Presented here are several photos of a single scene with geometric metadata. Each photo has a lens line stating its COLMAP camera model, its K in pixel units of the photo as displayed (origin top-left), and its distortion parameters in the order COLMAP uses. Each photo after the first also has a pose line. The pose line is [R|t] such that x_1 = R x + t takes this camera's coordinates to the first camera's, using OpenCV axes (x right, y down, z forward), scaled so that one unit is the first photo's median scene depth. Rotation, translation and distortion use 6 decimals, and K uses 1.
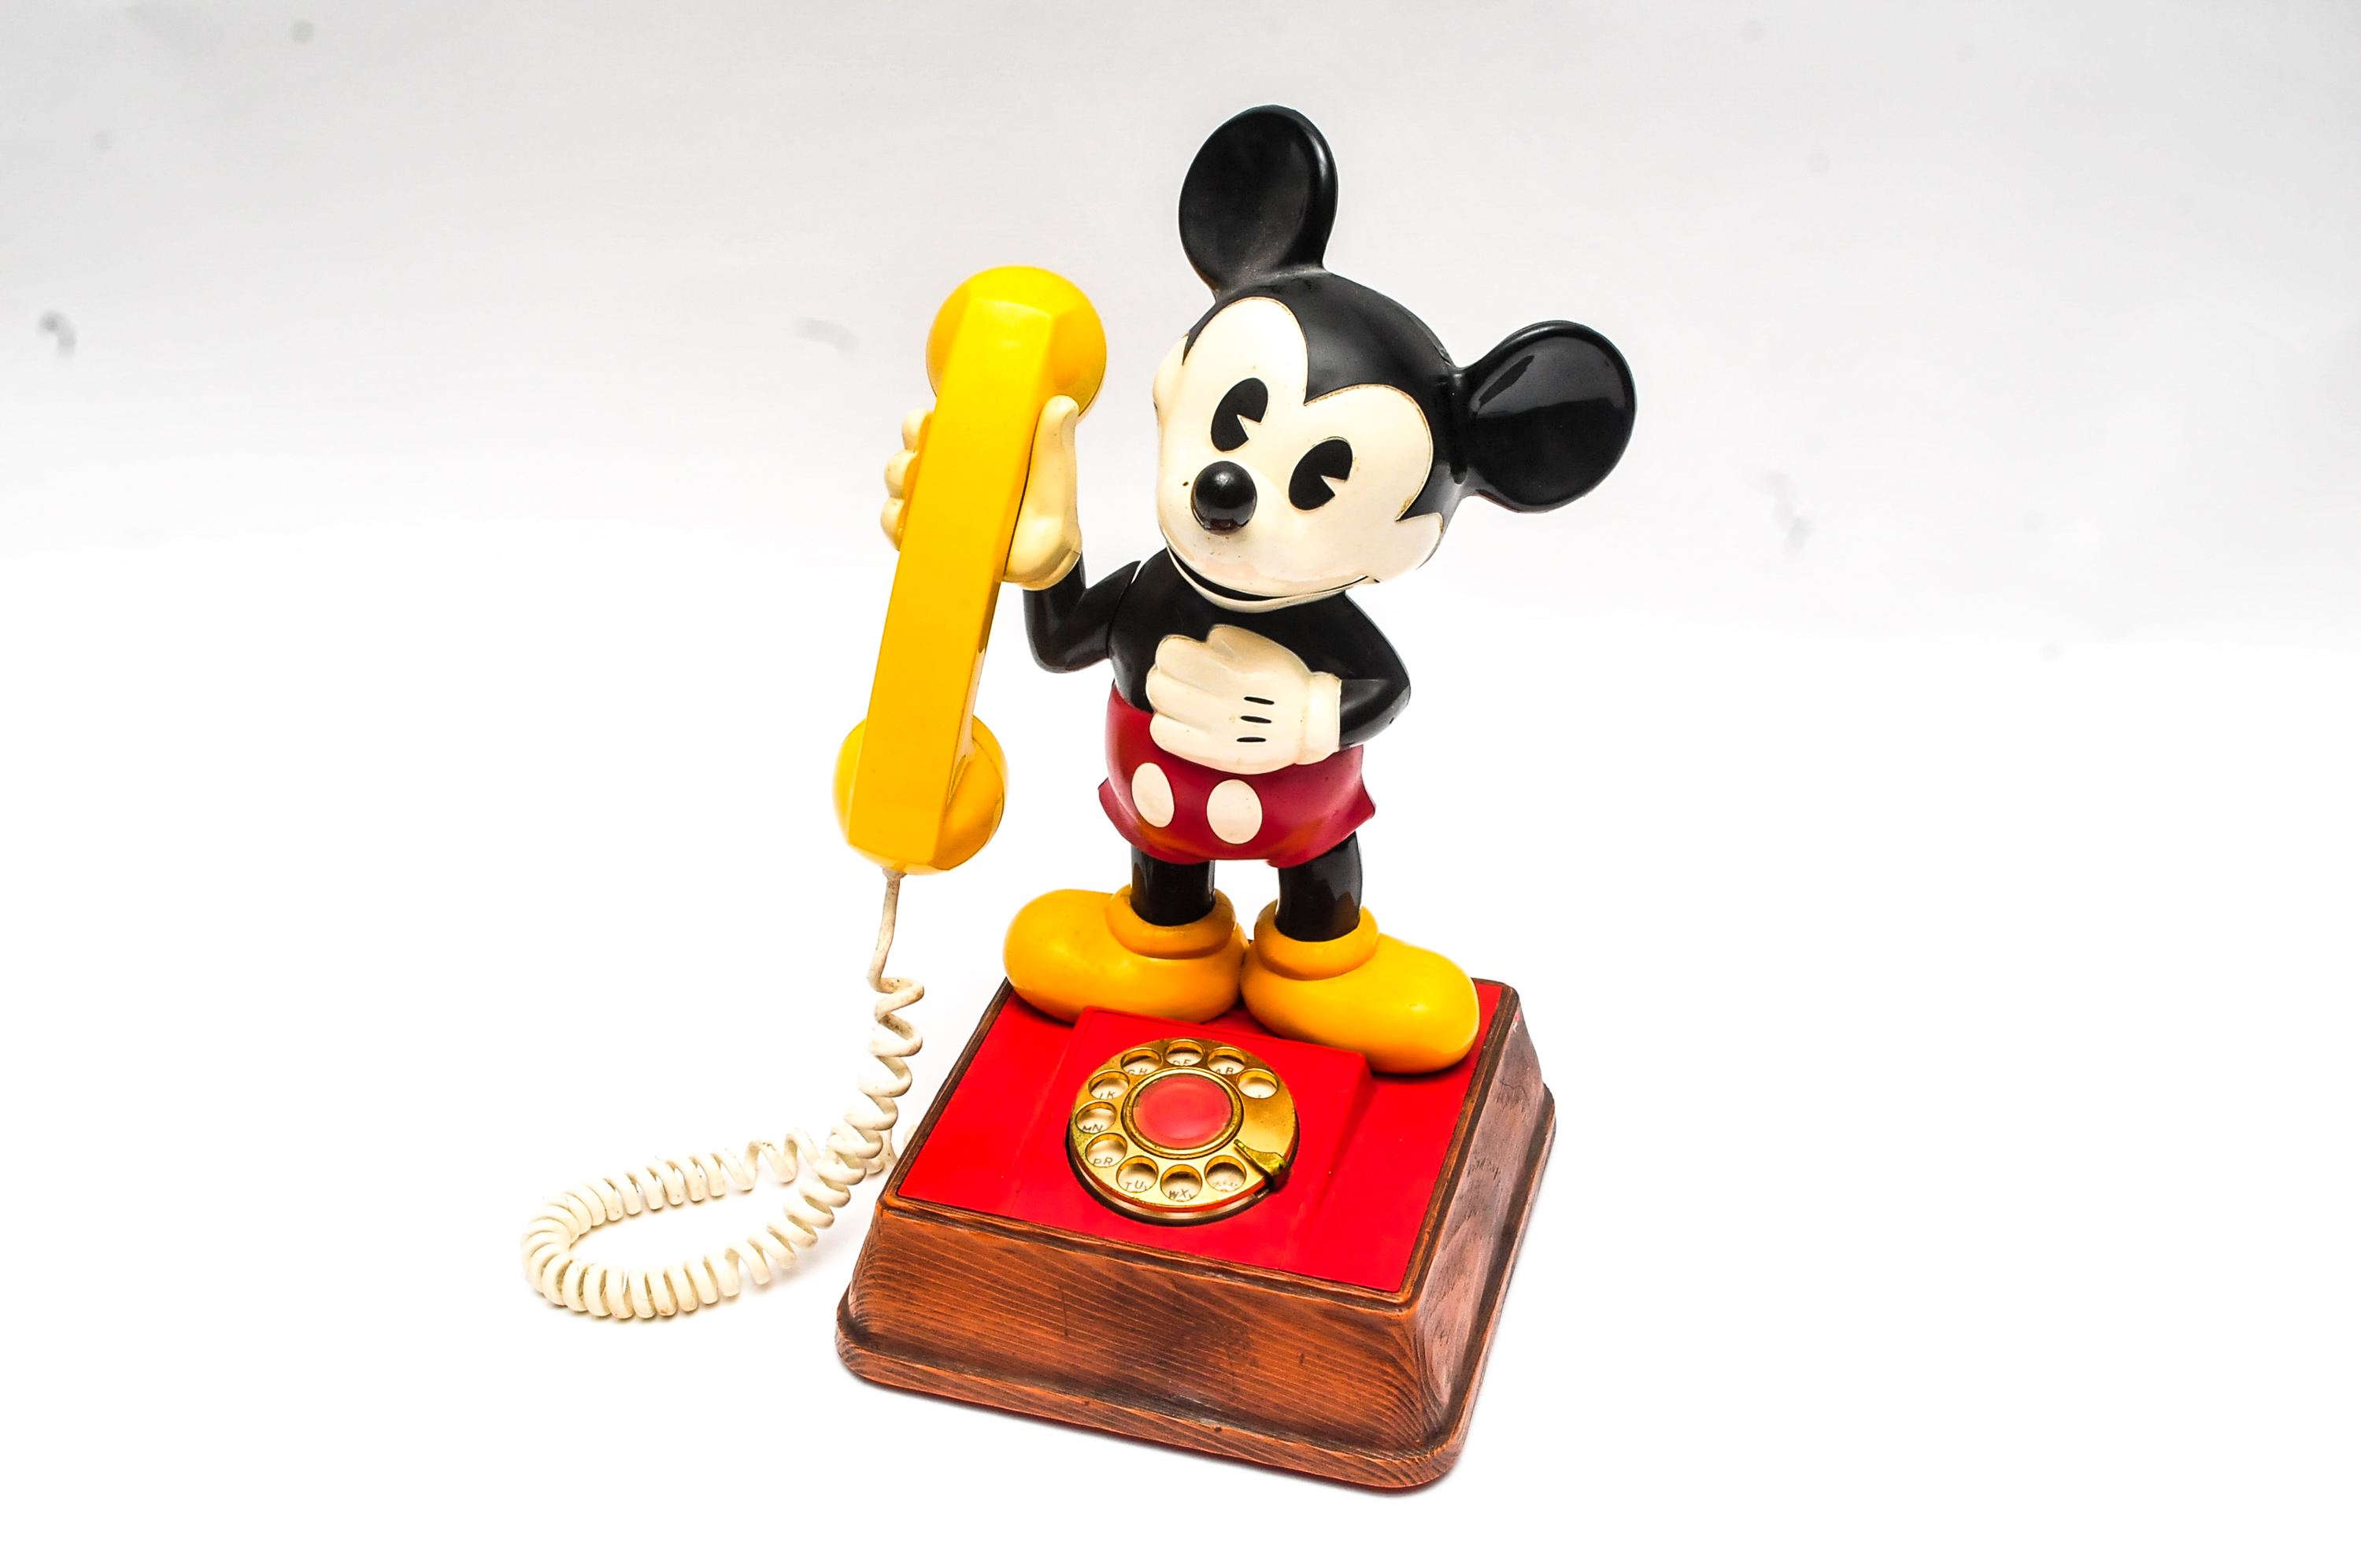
lens RADIAL K [[3028.1, 0, 1180.5], [0, 3028.1, 784.0], [0, 0, 1]] dist [0.006285, 0.001846]
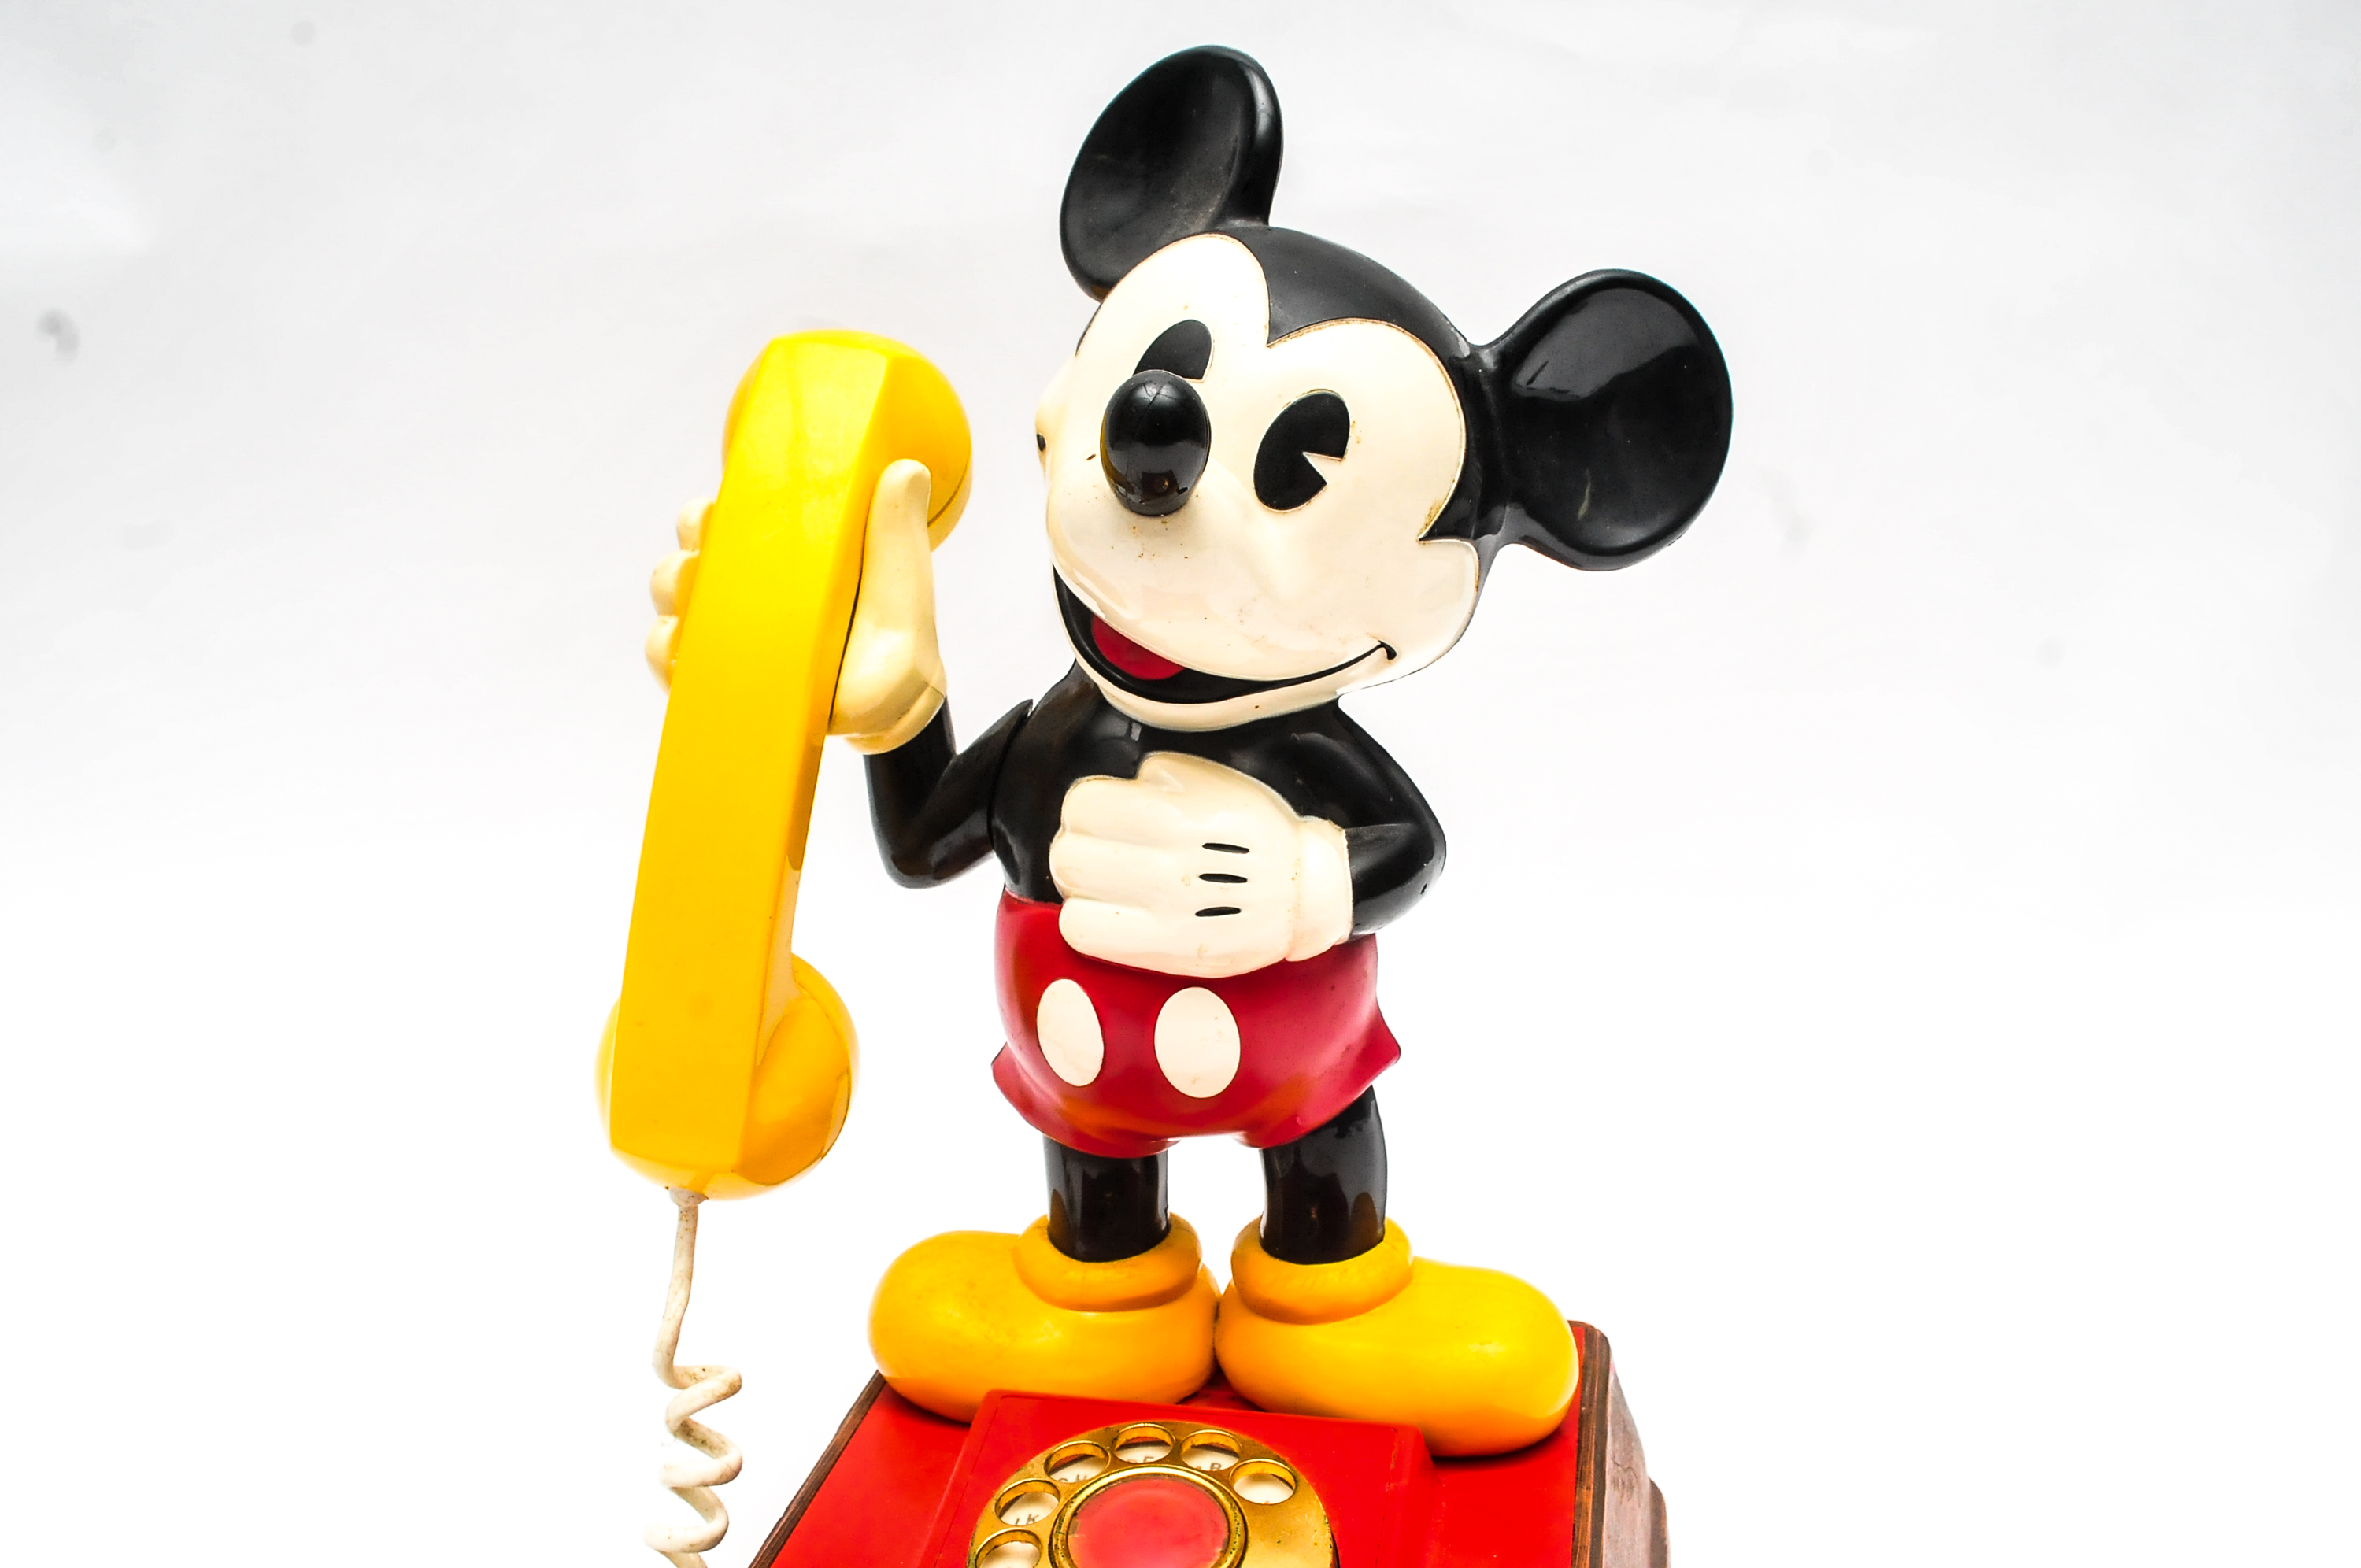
lens RADIAL K [[2021.7, 0, 1184.0], [0, 2021.7, 820.9], [0, 0, 1]] dist [-0.076027, -0.004433]
pose [[0.996593, -0.059569, 0.057046, -0.006668], [0.072634, 0.961558, -0.264821, 0.076570], [-0.039078, 0.268062, 0.962609, 0.566990]]
